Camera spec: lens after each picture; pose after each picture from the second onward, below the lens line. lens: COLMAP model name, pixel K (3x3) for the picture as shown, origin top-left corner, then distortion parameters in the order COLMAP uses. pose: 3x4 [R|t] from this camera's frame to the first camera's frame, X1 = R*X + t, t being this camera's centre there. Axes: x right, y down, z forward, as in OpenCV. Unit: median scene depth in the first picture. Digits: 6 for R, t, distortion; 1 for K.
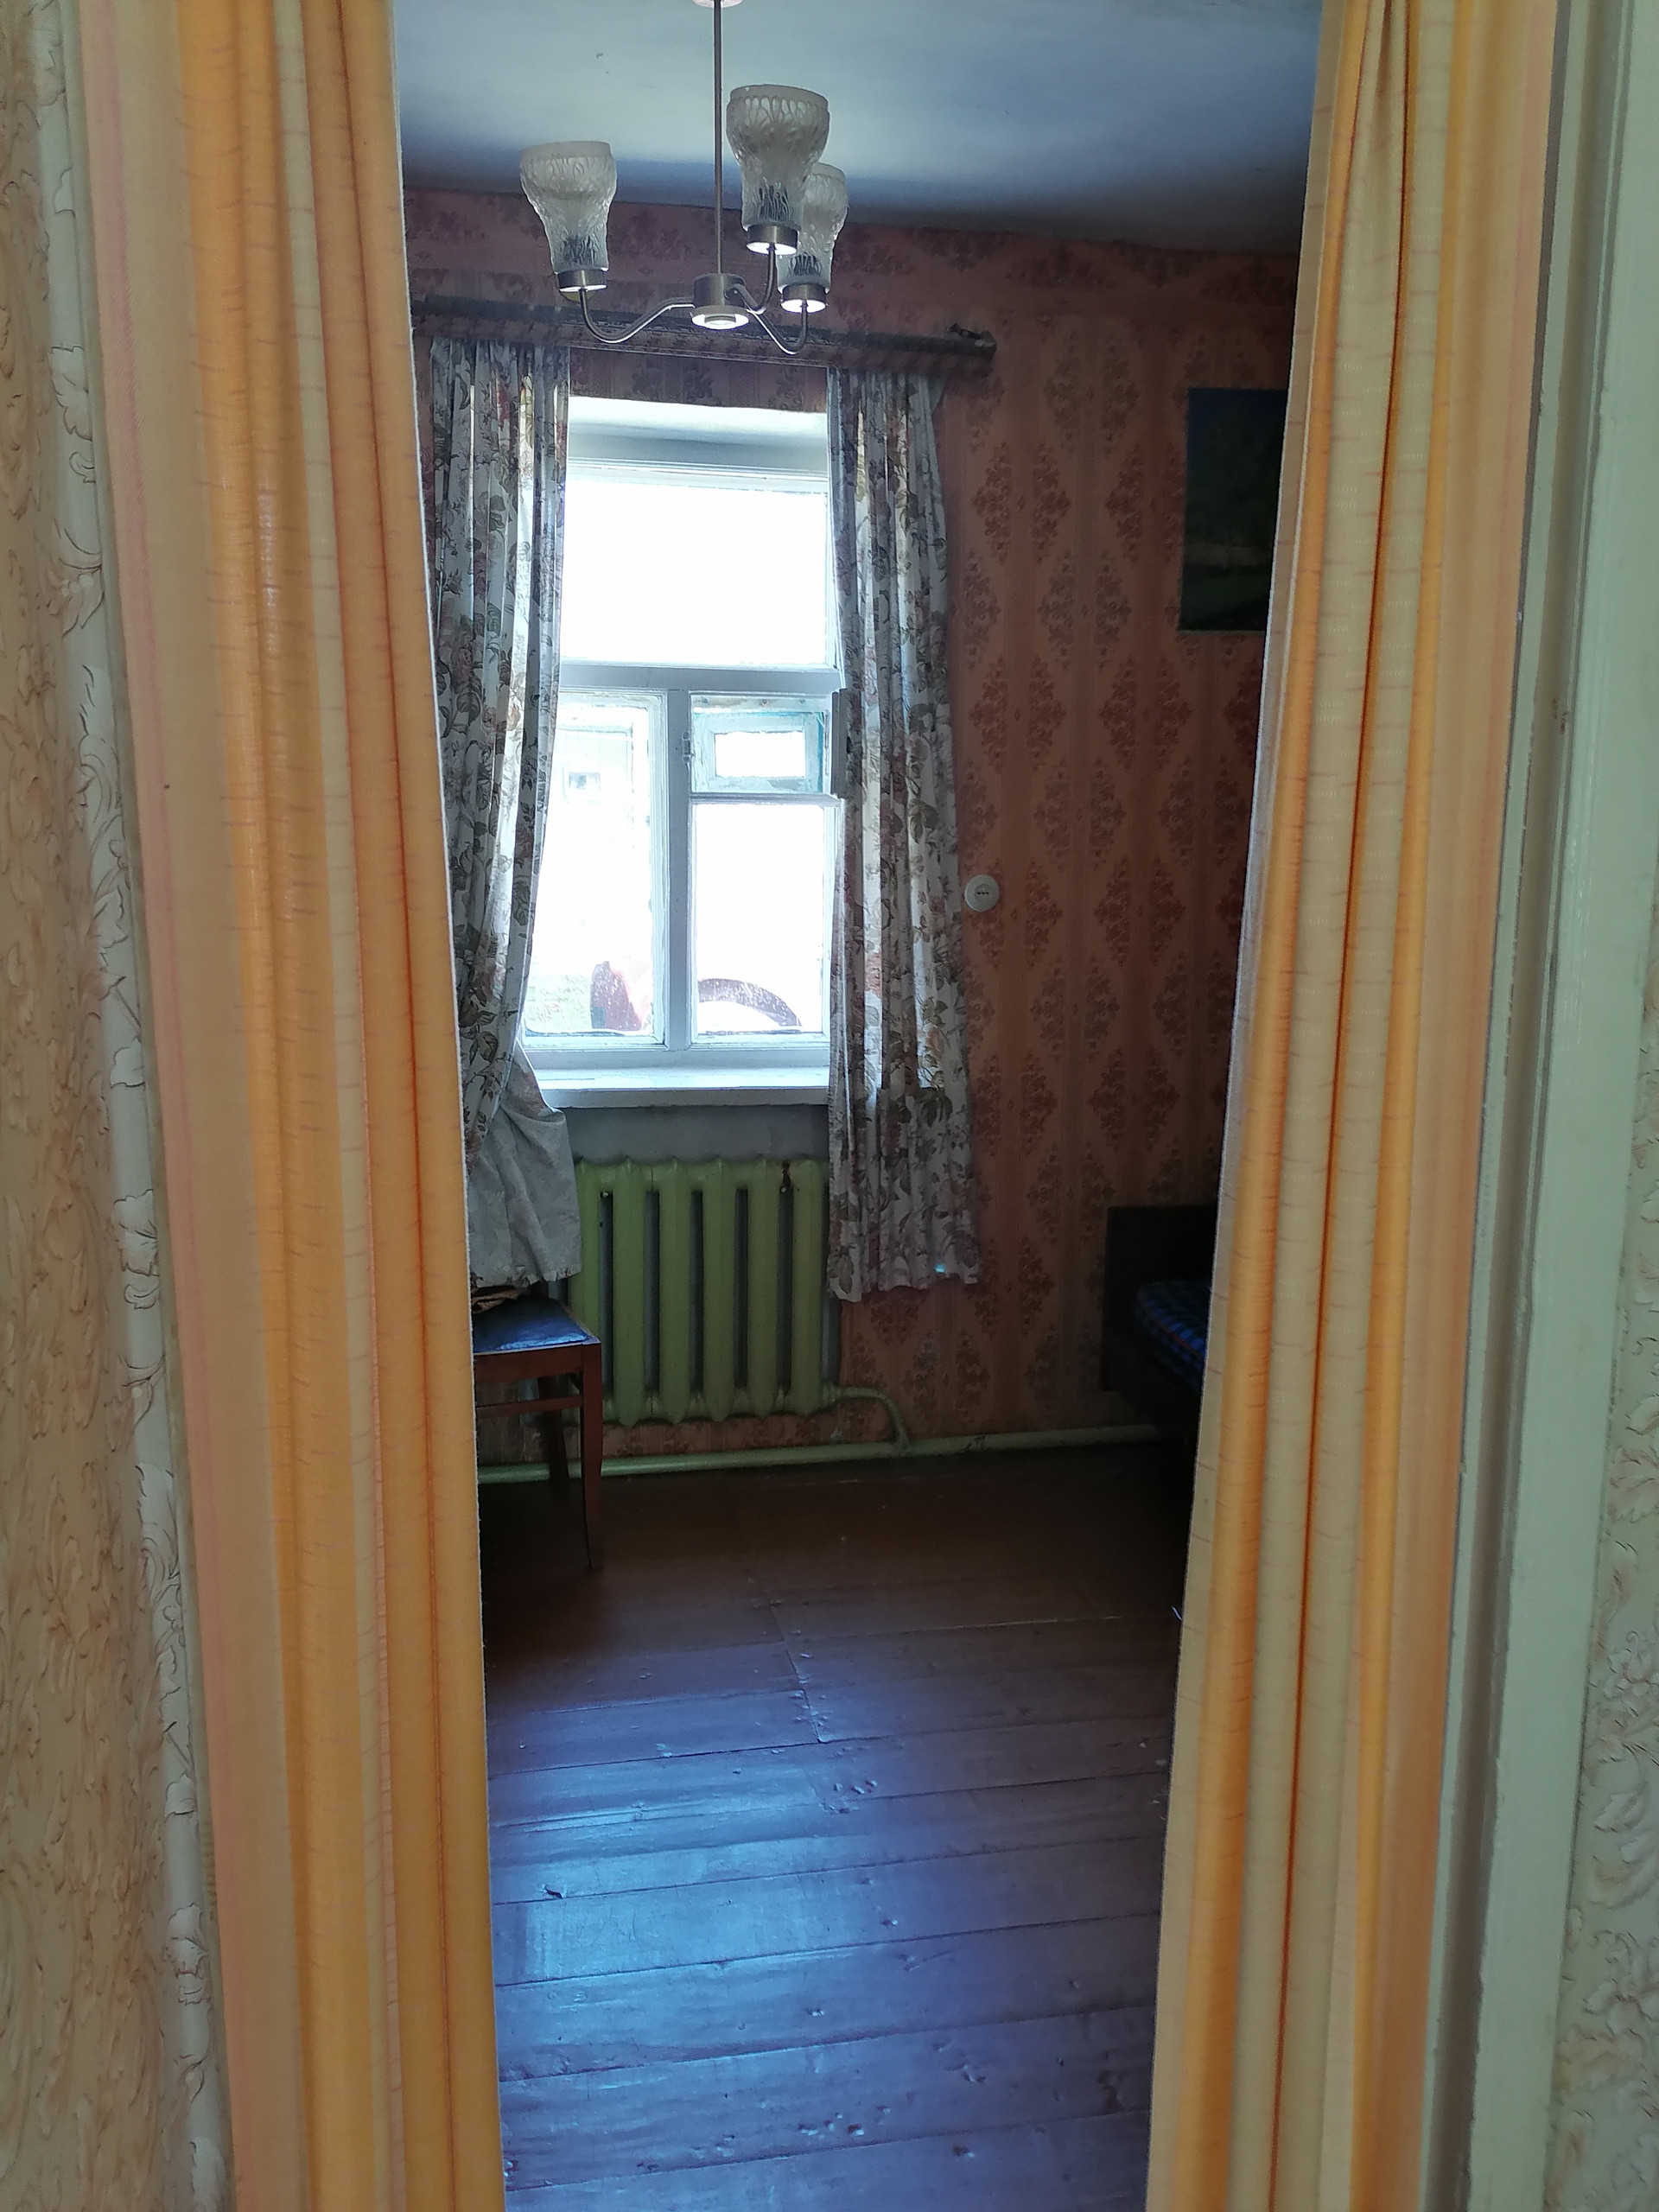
lens RADIAL K [[1650.4, 0, 828.9], [0, 1650.4, 1147.2], [0, 0, 1]] dist [0.099769, -0.132347]
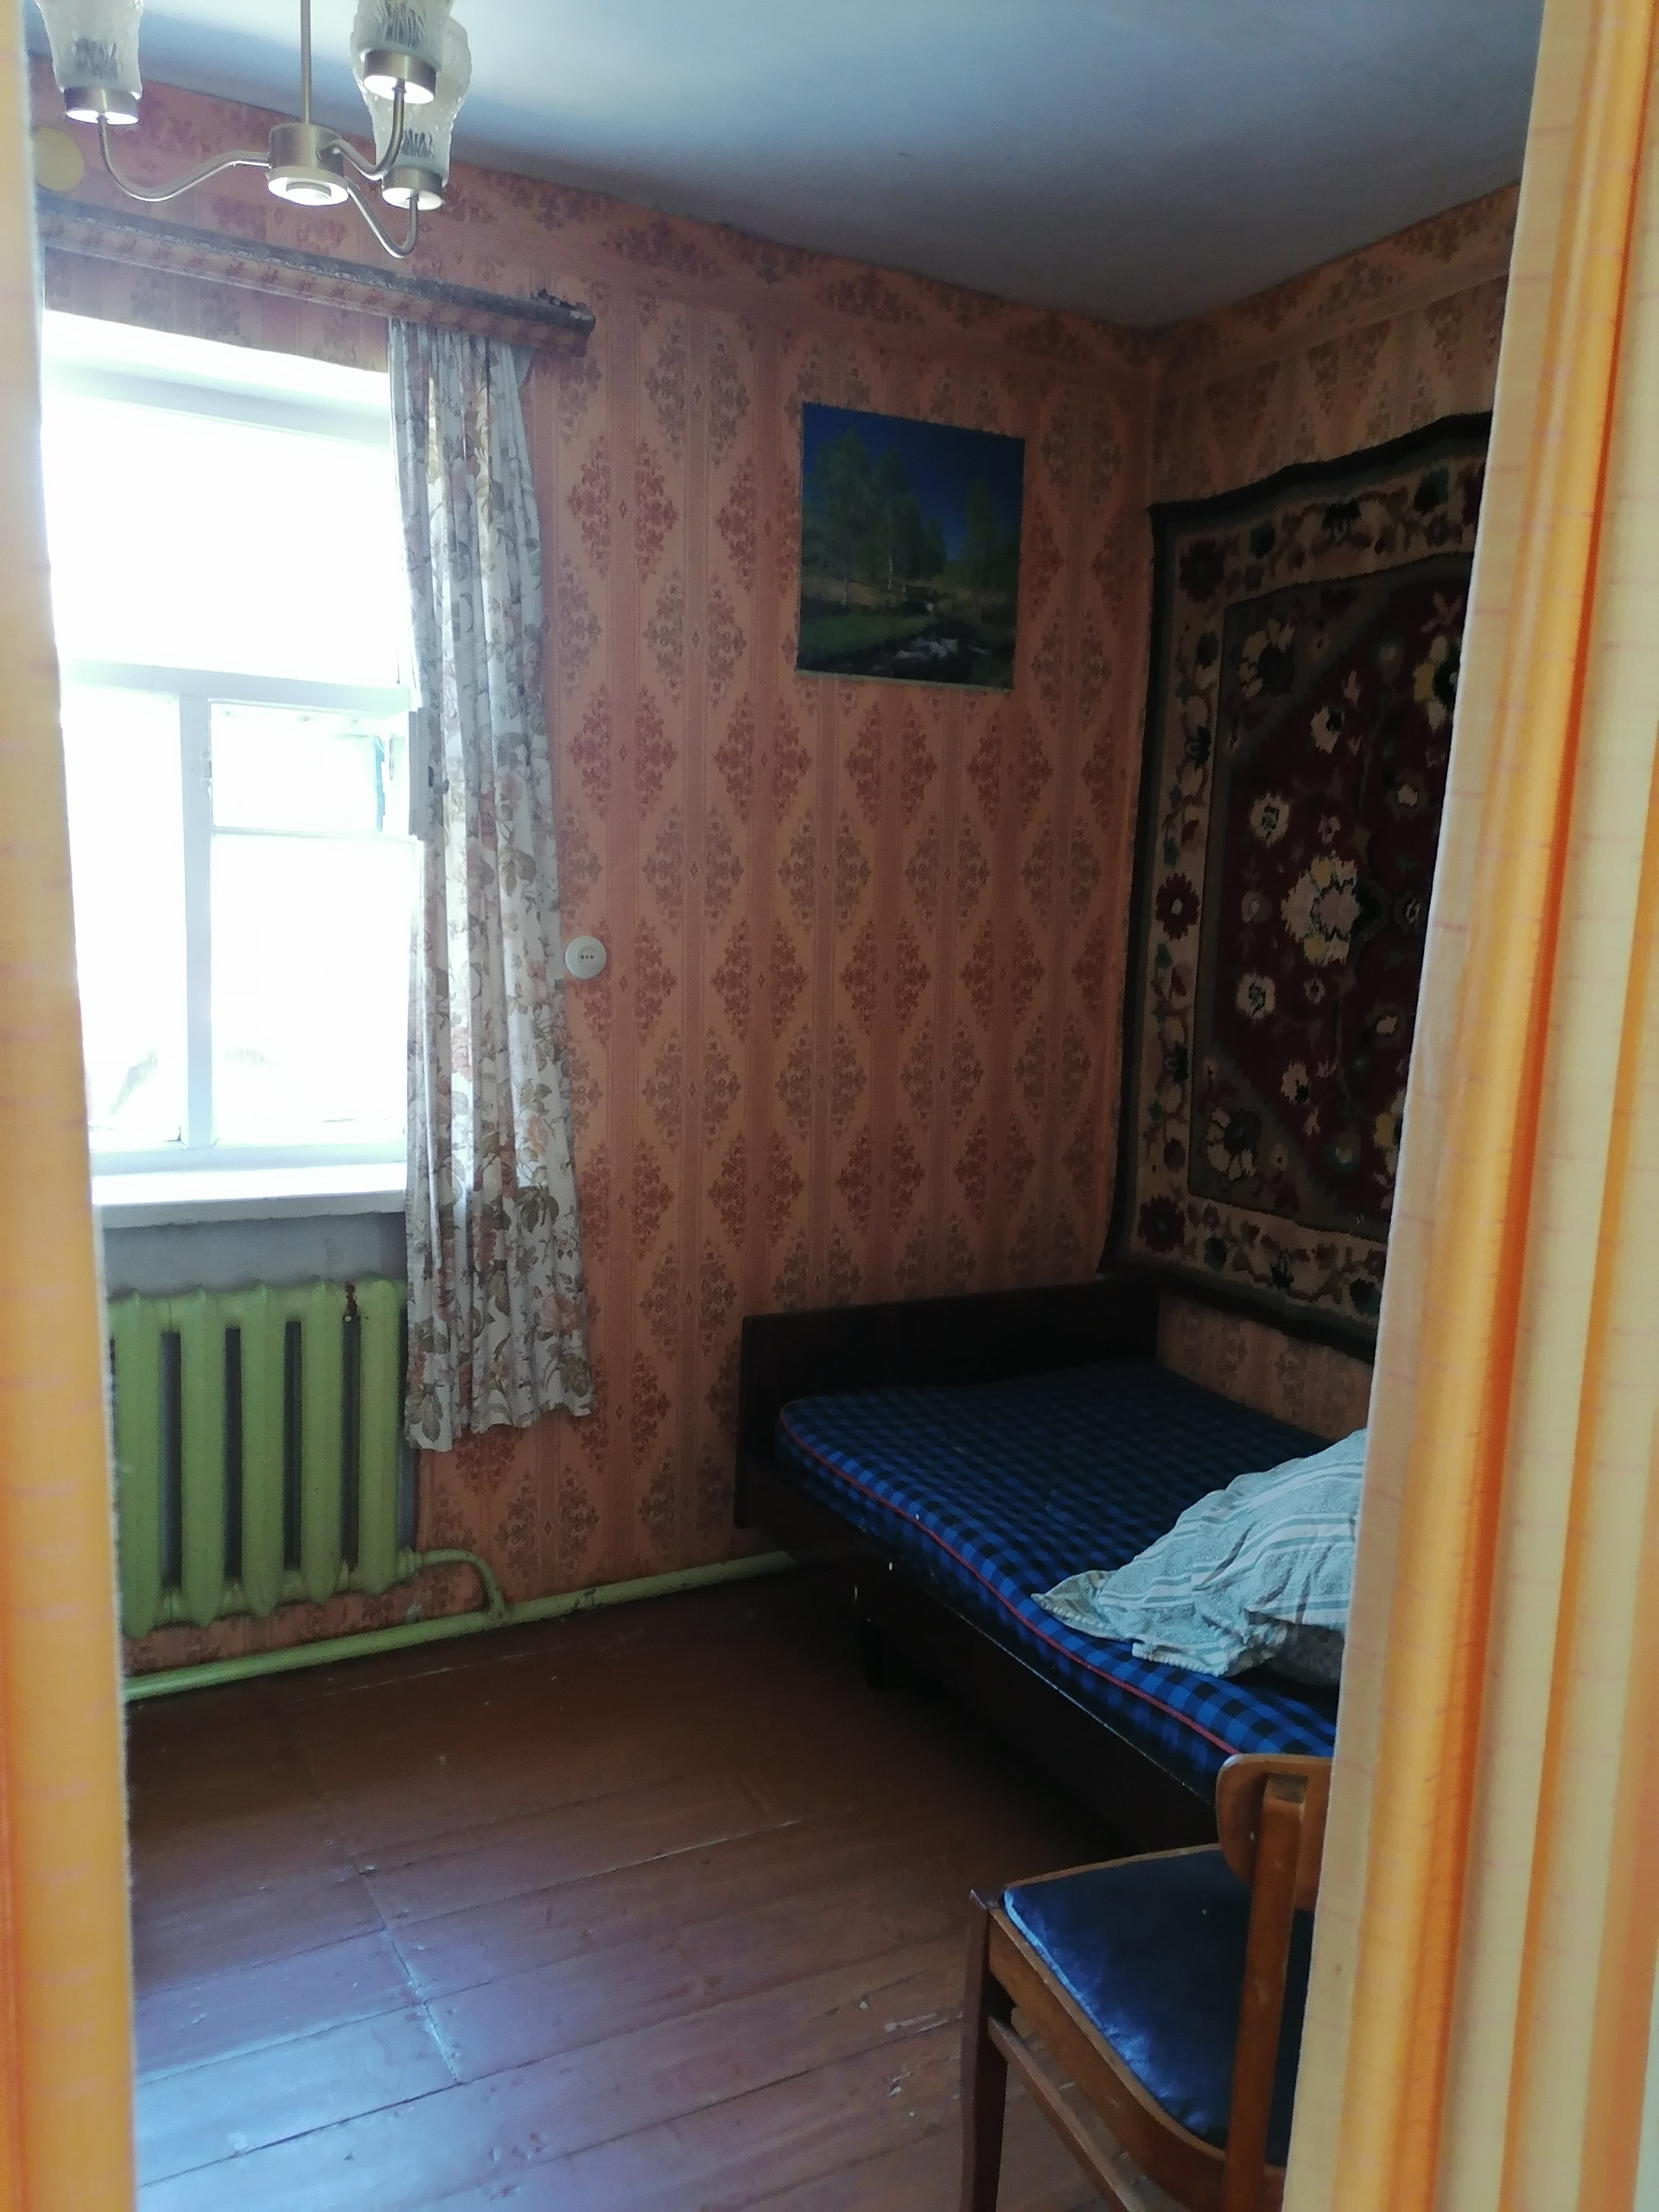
lens RADIAL K [[1628.0, 0, 836.4], [0, 1628.0, 1133.2], [0, 0, 1]] dist [0.097257, -0.125597]
pose [[0.948347, -0.022711, 0.316421, -0.054763], [0.033506, 0.999026, -0.028716, -0.034896], [-0.315461, 0.037835, 0.948184, 0.167097]]
